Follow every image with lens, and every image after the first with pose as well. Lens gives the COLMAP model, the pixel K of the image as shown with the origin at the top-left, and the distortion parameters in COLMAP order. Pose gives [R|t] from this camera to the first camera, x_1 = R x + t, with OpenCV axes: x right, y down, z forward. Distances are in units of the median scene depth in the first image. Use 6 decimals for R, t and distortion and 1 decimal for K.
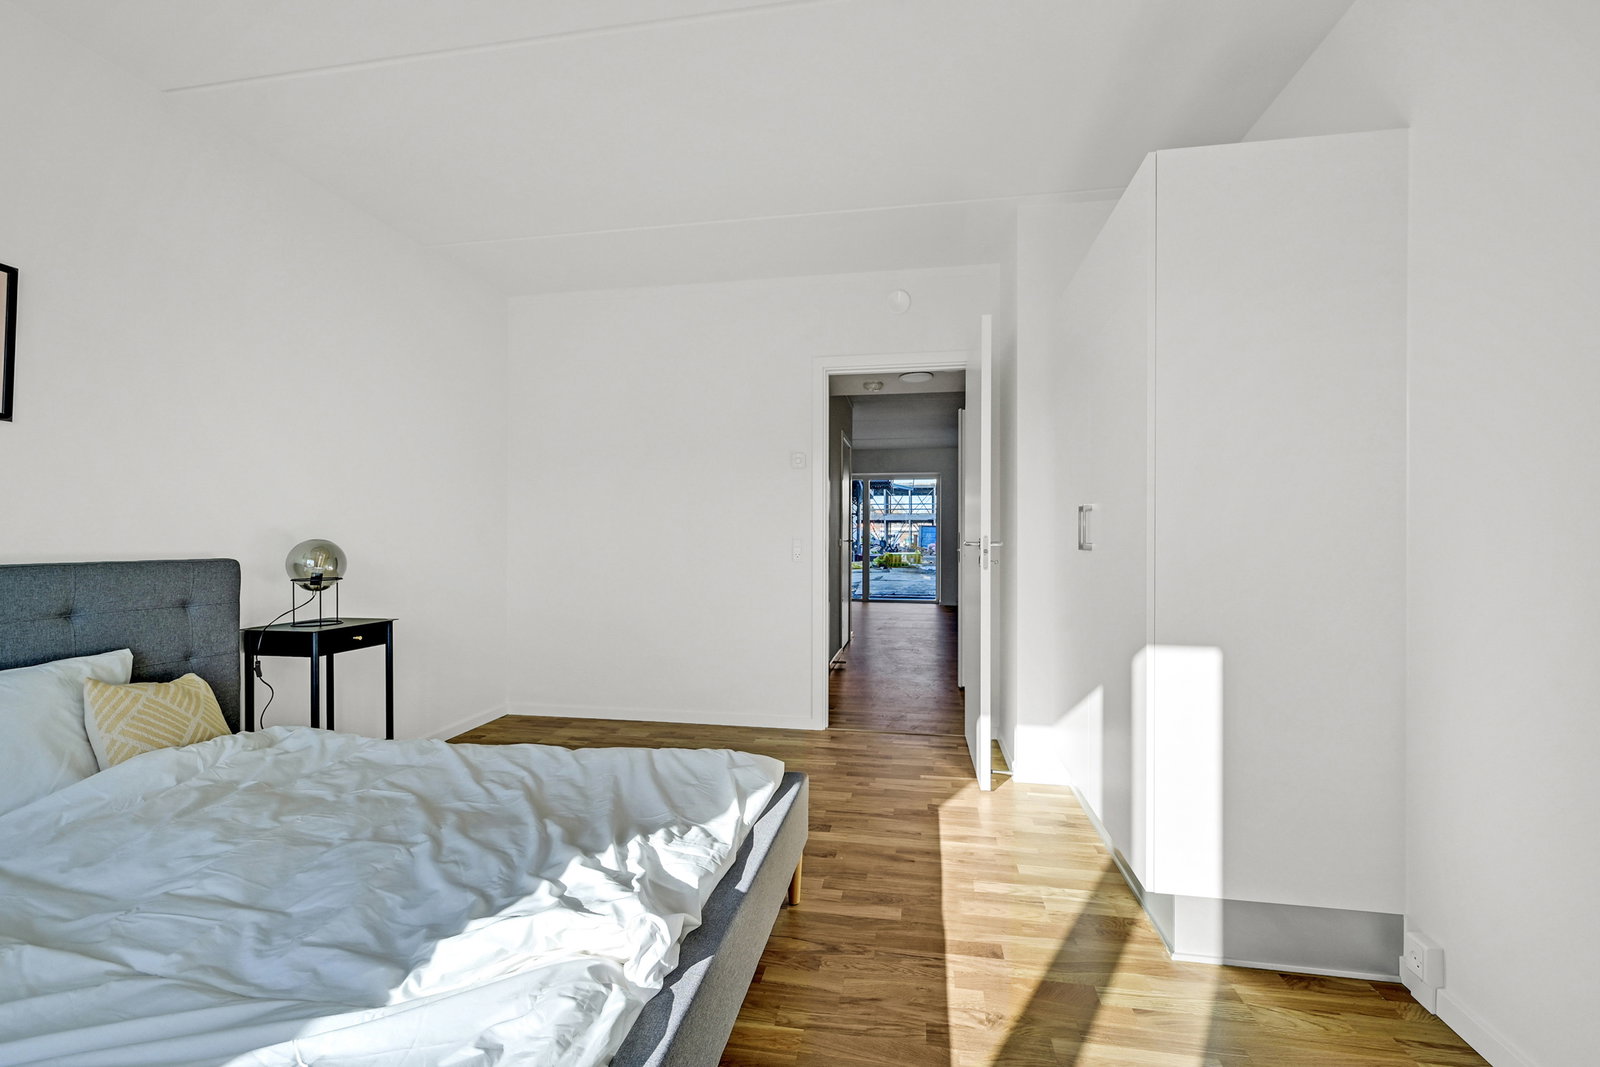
lens RADIAL K [[692.5, 0, 800.2], [0, 692.5, 537.9], [0, 0, 1]] dist [0.002433, 0.000149]
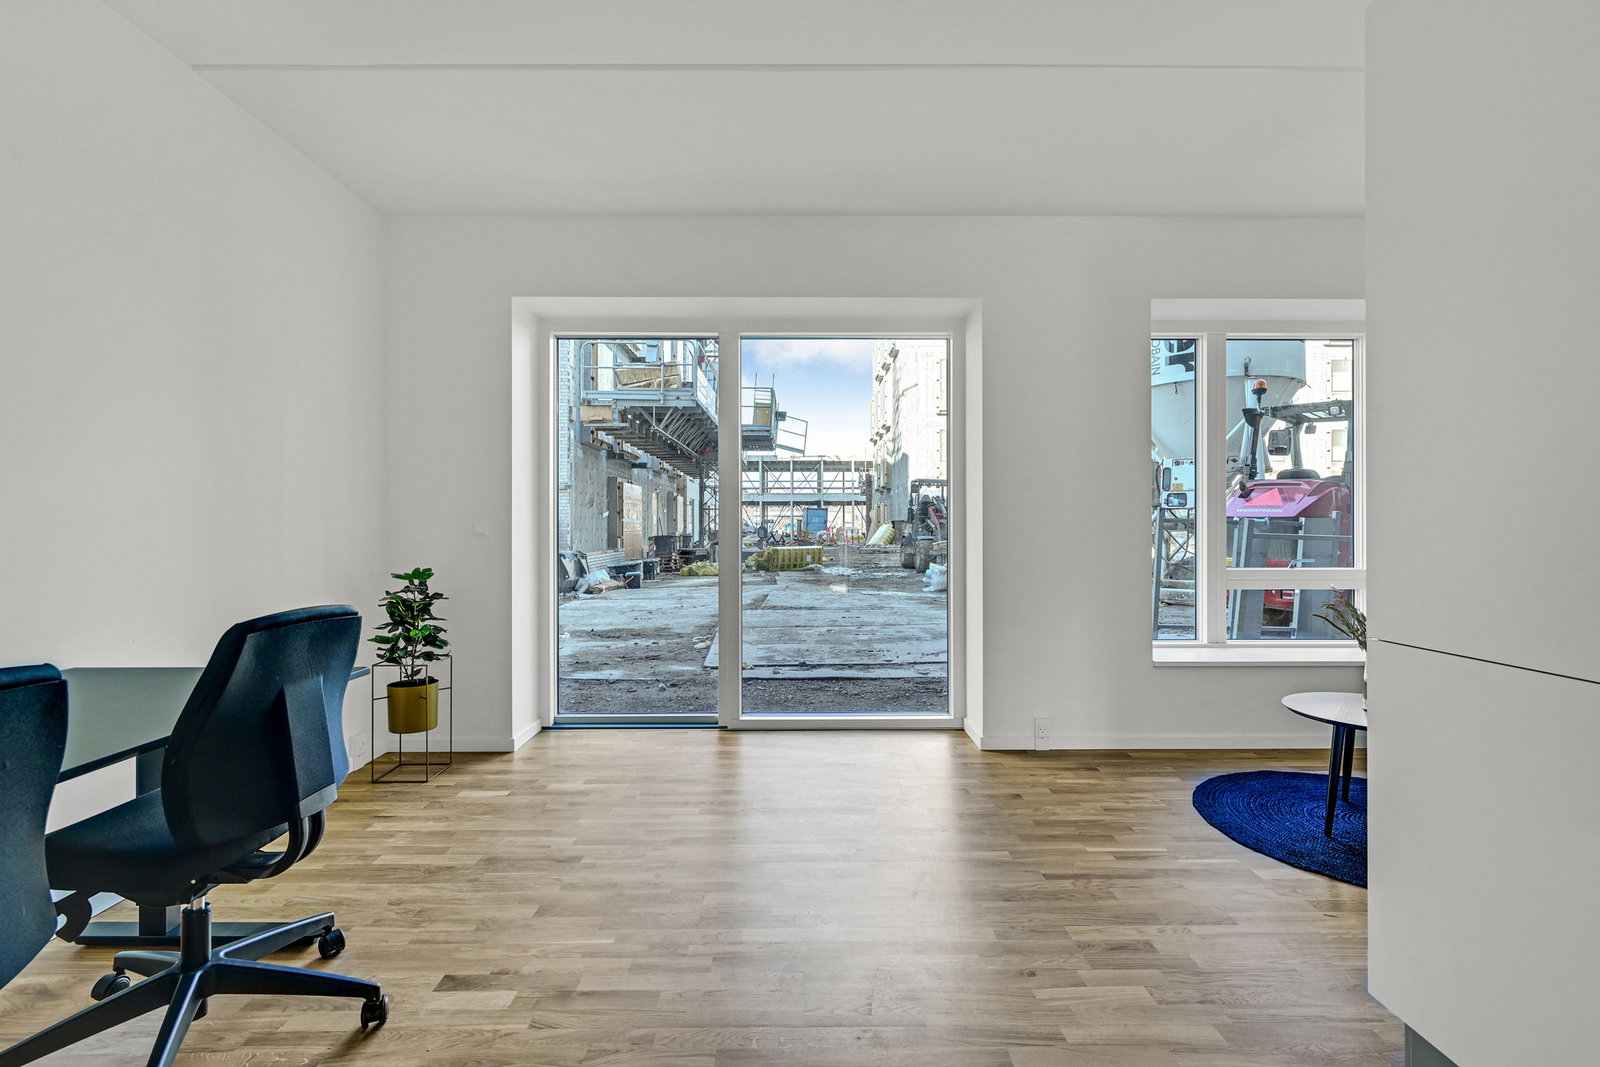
lens RADIAL K [[748.1, 0, 795.6], [0, 748.1, 523.4], [0, 0, 1]] dist [0.000881, 0.000140]
pose [[0.985284, -0.003007, 0.170901, 0.021249], [0.003209, 0.999994, -0.000903, 0.000627], [-0.170897, 0.001438, 0.985288, 0.211235]]
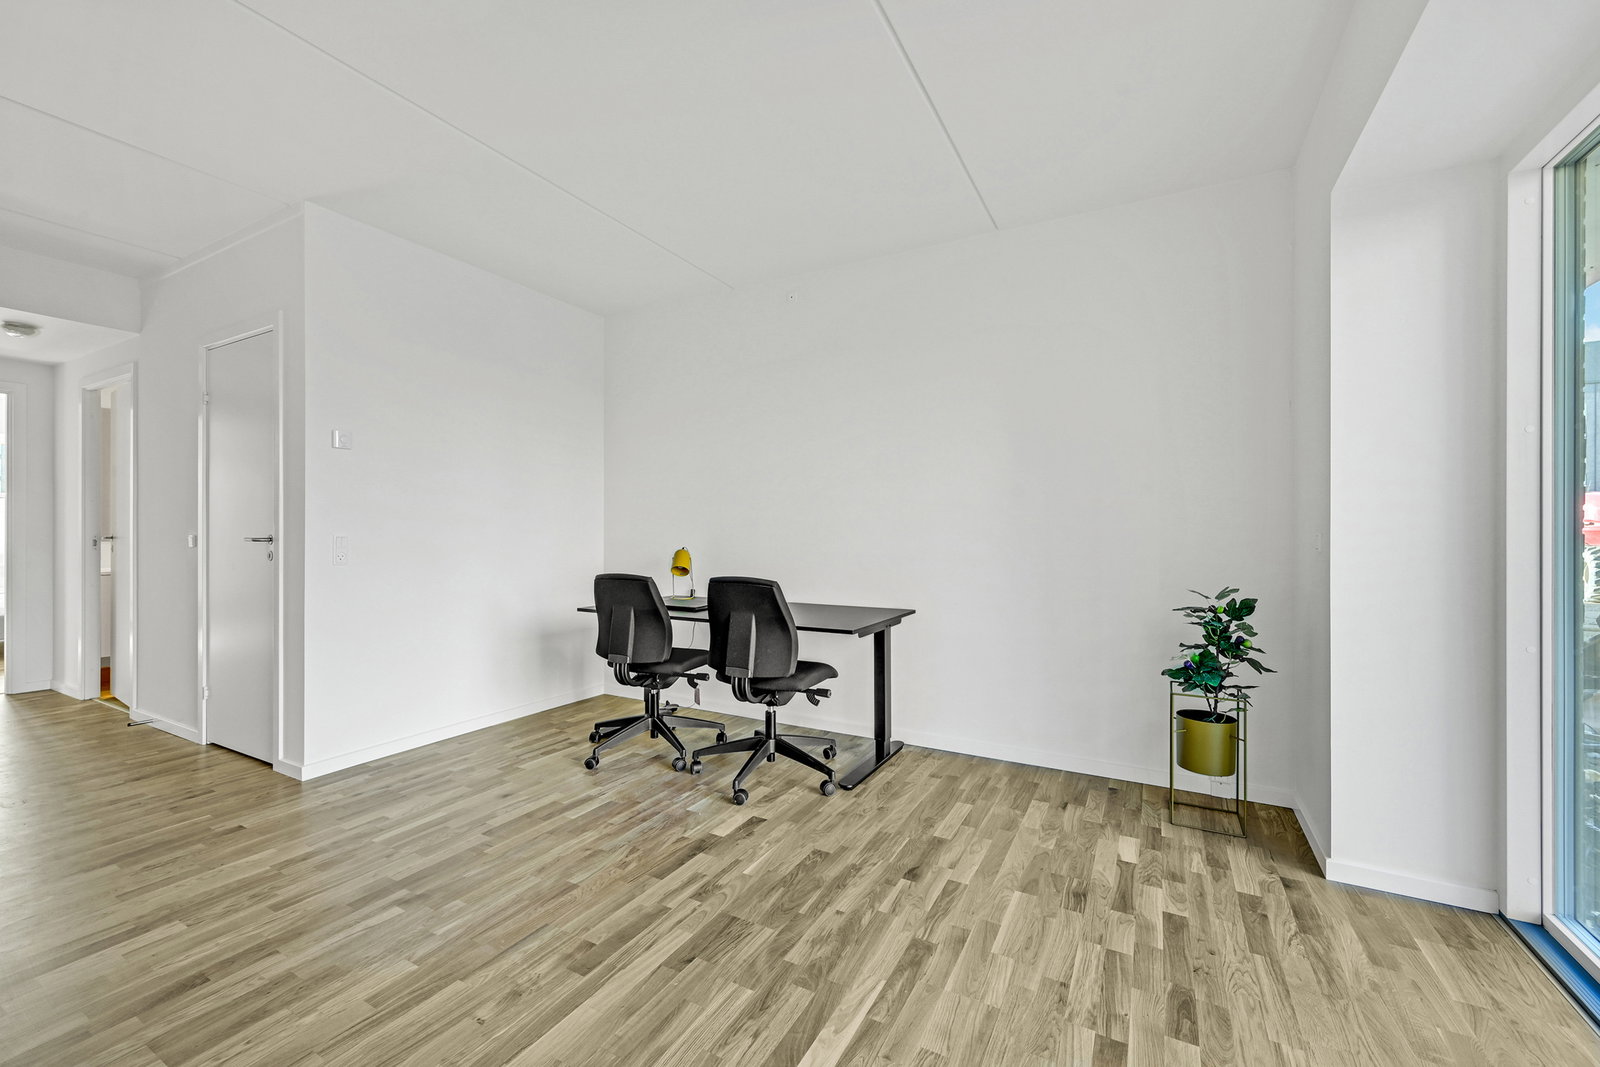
lens RADIAL K [[643.1, 0, 794.6], [0, 643.1, 534.1], [0, 0, 1]] dist [0.002139, -0.000183]
pose [[-0.330919, 0.001240, -0.943658, 0.068041], [-0.000249, 0.999999, 0.001401, 0.000300], [0.943659, 0.000698, -0.330918, 0.286512]]
